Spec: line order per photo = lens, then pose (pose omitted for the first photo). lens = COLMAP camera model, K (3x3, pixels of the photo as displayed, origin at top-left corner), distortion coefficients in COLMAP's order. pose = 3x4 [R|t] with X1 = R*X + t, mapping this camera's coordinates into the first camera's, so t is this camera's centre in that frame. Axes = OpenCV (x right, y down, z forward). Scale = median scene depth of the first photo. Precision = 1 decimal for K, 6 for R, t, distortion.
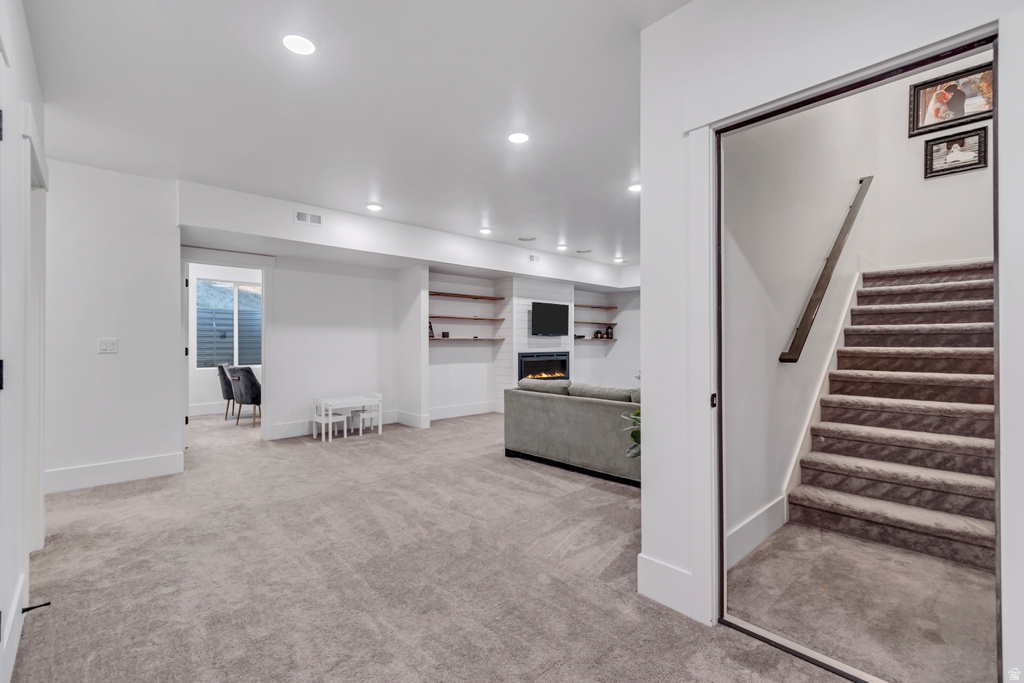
lens RADIAL K [[461.6, 0, 512.0], [0, 461.6, 341.5], [0, 0, 1]] dist [-0.000690, -0.000010]
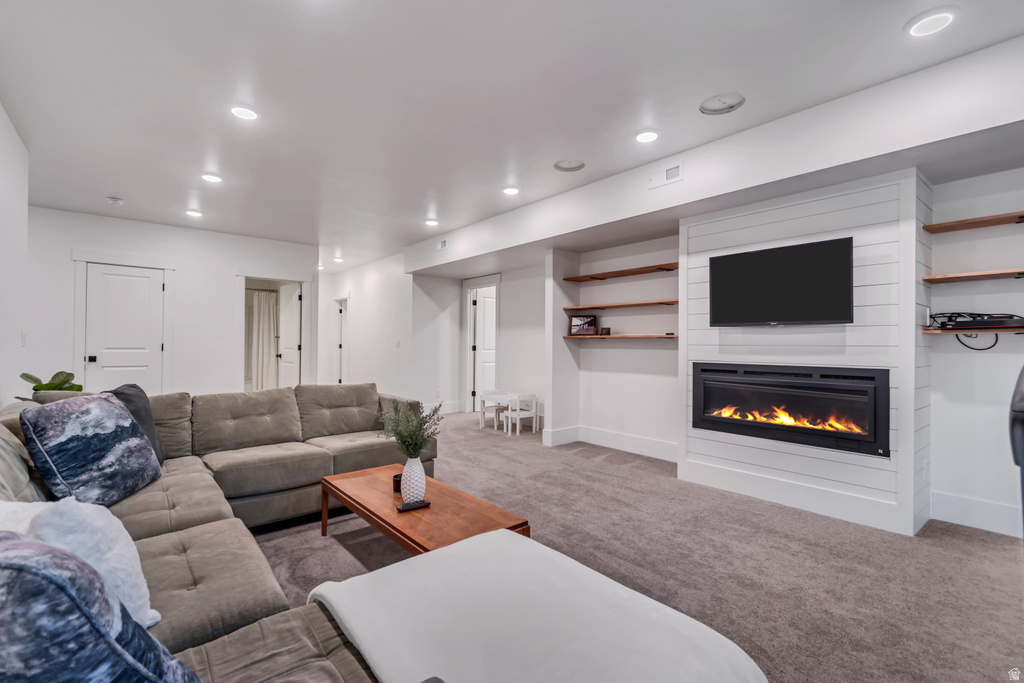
lens RADIAL K [[461.6, 0, 512.0], [0, 461.6, 341.5], [0, 0, 1]] dist [-0.000690, -0.000010]
pose [[-0.028991, -0.001127, -0.999579, 0.534500], [0.001371, 0.999998, -0.001167, 0.001382], [0.999579, -0.001405, -0.028990, 0.815322]]
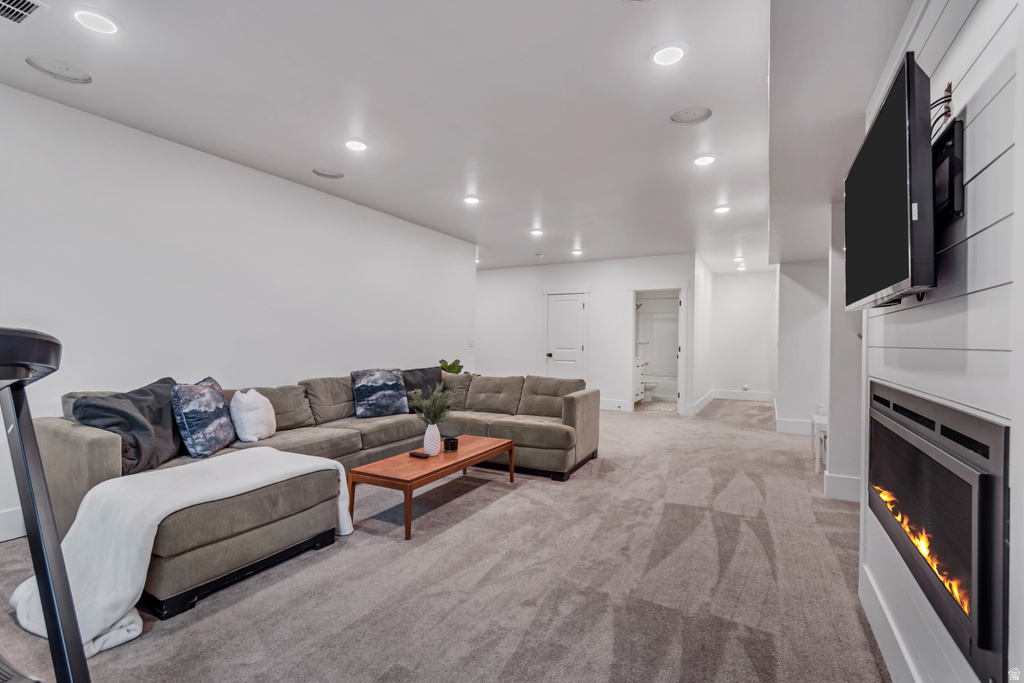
lens RADIAL K [[461.6, 0, 512.0], [0, 461.6, 341.5], [0, 0, 1]] dist [-0.000690, -0.000010]
pose [[-0.945873, -0.001712, -0.324532, 0.297559], [0.001311, 0.999958, -0.009095, 0.003293], [0.324534, -0.009028, -0.945831, 1.189113]]
